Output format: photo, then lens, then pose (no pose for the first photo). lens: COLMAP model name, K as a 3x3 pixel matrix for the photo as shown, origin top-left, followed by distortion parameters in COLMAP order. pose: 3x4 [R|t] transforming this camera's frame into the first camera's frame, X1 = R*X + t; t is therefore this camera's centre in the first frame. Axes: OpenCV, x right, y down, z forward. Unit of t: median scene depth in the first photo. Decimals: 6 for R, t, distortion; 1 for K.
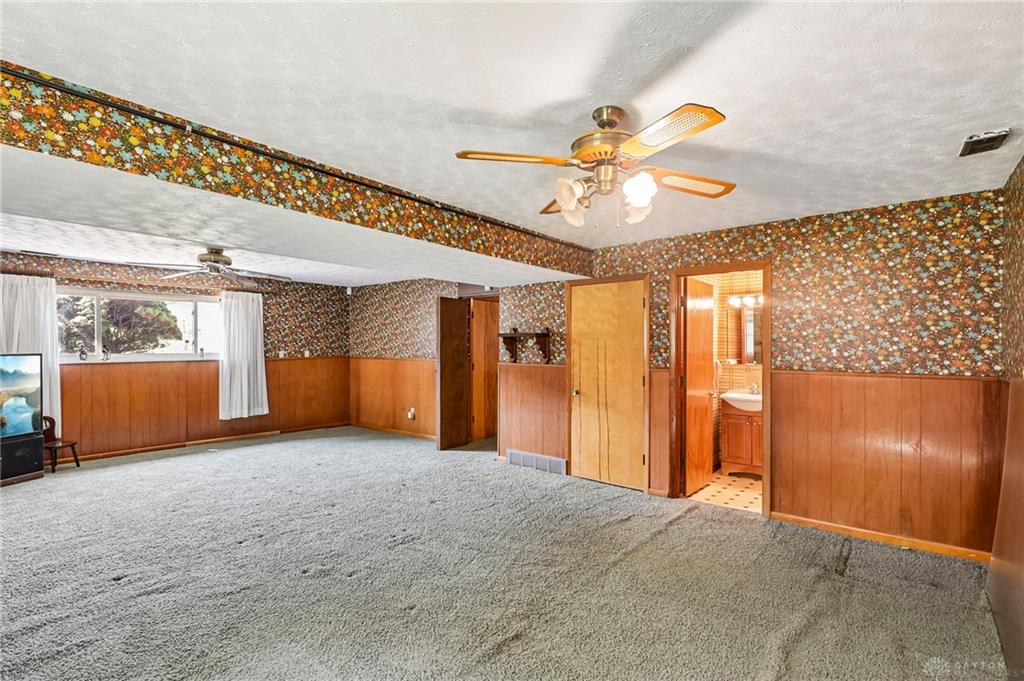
lens RADIAL K [[481.3, 0, 515.4], [0, 481.3, 345.5], [0, 0, 1]] dist [0.001820, 0.000770]
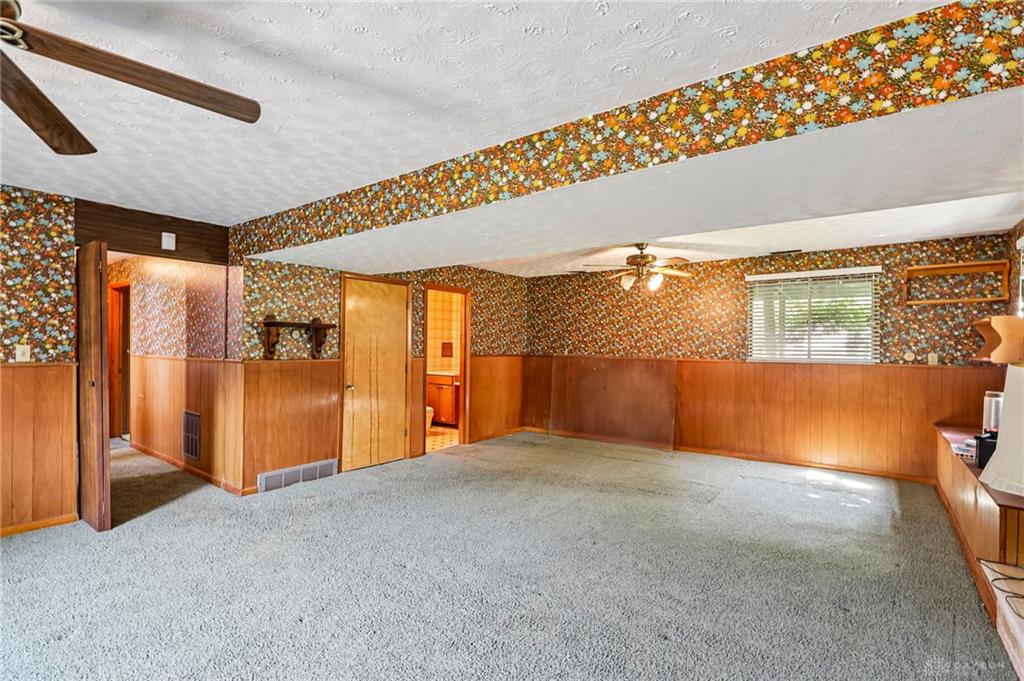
lens RADIAL K [[481.3, 0, 517.3], [0, 481.3, 340.1], [0, 0, 1]] dist [0.001820, 0.000770]
pose [[-0.028045, 0.007512, 0.999578, -0.832892], [-0.009504, 0.999925, -0.007781, 0.006893], [-0.999561, -0.009718, -0.027971, 0.653598]]
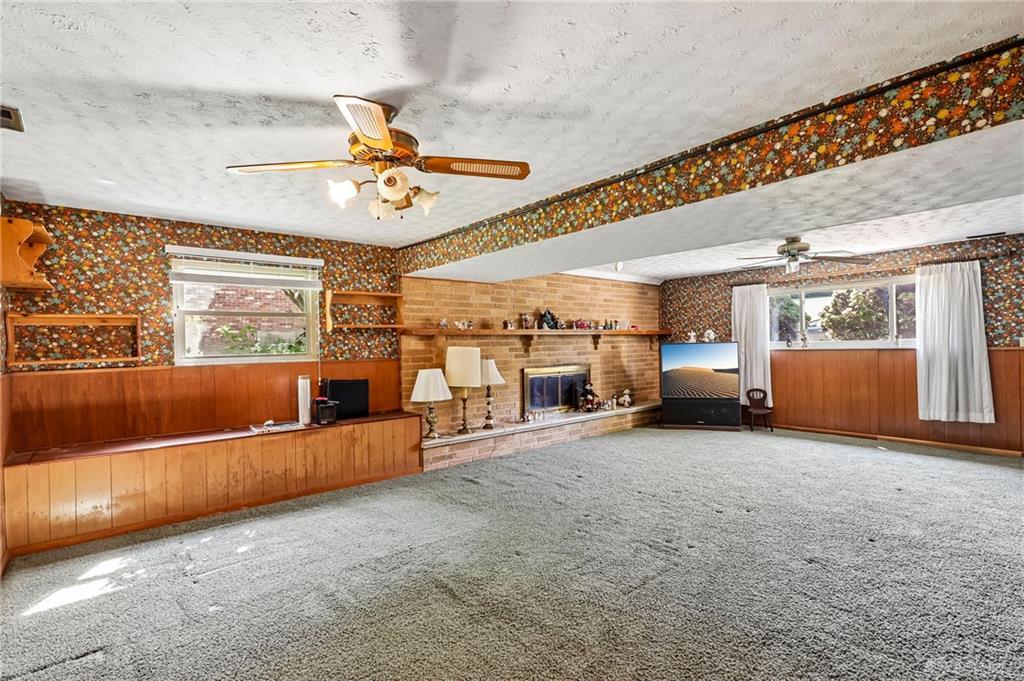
lens RADIAL K [[481.3, 0, 508.3], [0, 481.3, 344.0], [0, 0, 1]] dist [0.001820, 0.000770]
pose [[-0.196662, 0.002940, -0.980467, 0.712633], [0.020888, 0.999781, -0.001192, 0.015507], [0.980249, -0.020715, -0.196680, 0.900724]]
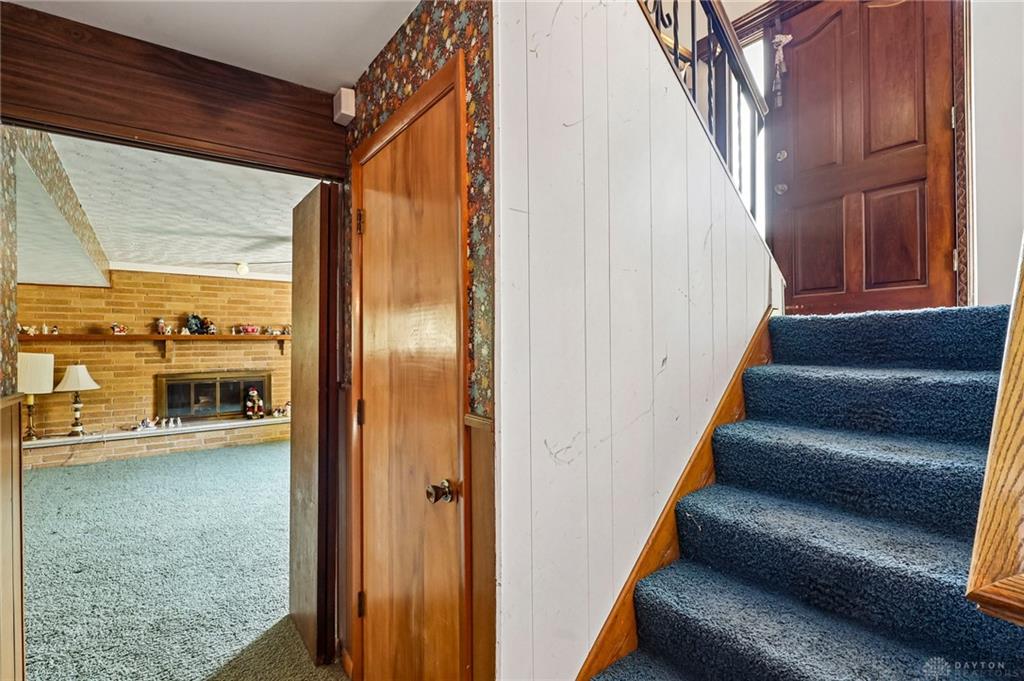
lens RADIAL K [[481.3, 0, 510.5], [0, 481.3, 343.8], [0, 0, 1]] dist [0.001820, 0.000770]
pose [[-0.241616, -0.001266, -0.970371, 0.442701], [0.016318, 0.999852, -0.005368, 0.022493], [0.970235, -0.017132, -0.241559, 1.896264]]
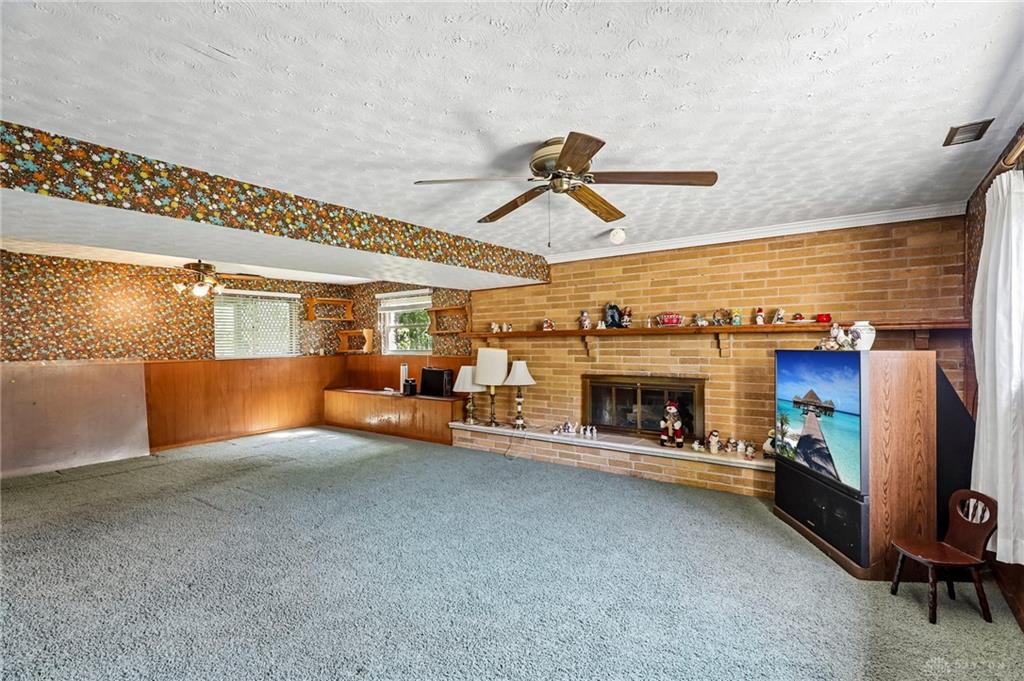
lens RADIAL K [[481.3, 0, 511.8], [0, 481.3, 340.3], [0, 0, 1]] dist [0.001820, 0.000770]
pose [[-0.999374, 0.011487, -0.033474, -0.359716], [0.011688, 0.999915, -0.005825, 0.005864], [0.033404, -0.006213, -0.999423, 1.813253]]
